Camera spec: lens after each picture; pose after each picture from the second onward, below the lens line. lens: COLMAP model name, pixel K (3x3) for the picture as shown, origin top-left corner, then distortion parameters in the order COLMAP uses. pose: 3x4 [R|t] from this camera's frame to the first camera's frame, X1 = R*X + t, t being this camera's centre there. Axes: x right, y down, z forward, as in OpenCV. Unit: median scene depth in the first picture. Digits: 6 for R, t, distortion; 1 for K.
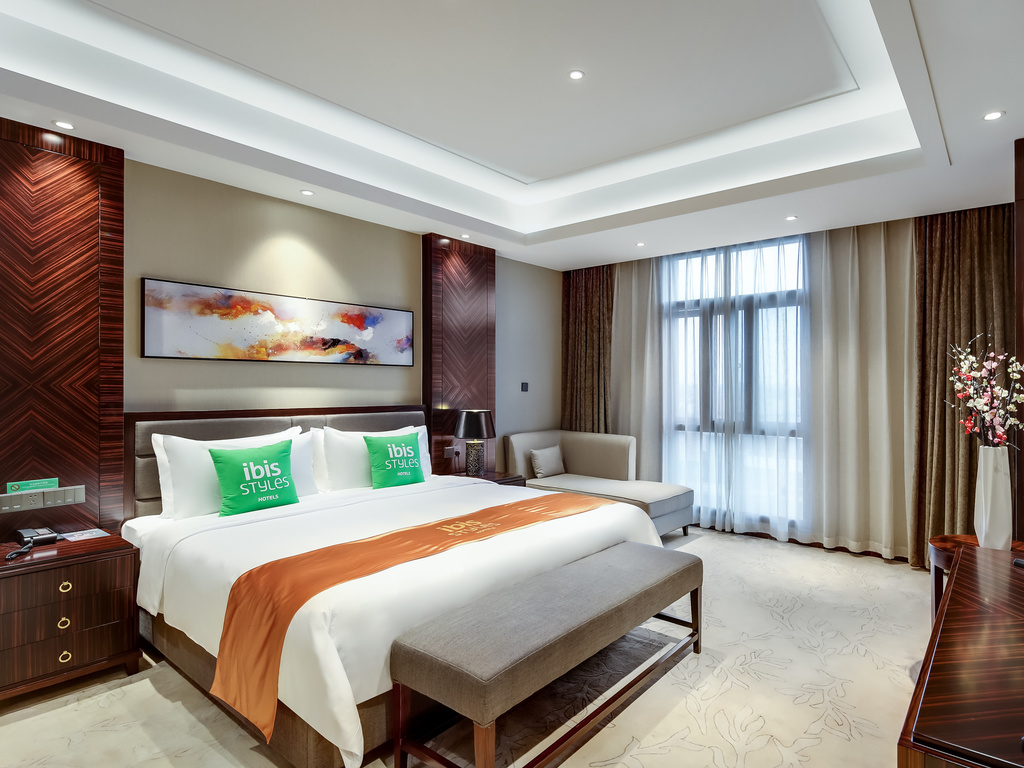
lens RADIAL K [[525.4, 0, 512.0], [0, 525.4, 384.0], [0, 0, 1]] dist [-0.002166, -0.000278]
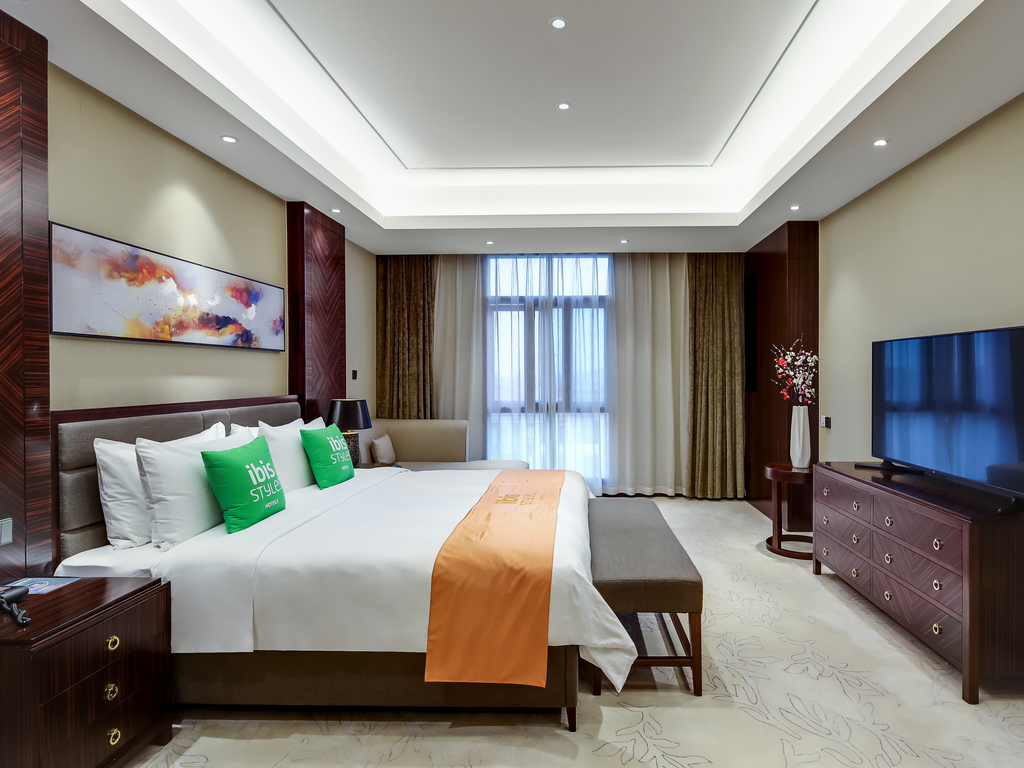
lens RADIAL K [[551.8, 0, 512.0], [0, 551.8, 384.0], [0, 0, 1]] dist [-0.017072, -0.000408]
pose [[0.831280, -0.015523, 0.555637, -0.430161], [0.003805, 0.999745, 0.022238, 0.002475], [-0.555841, -0.016372, 0.831127, 0.027134]]
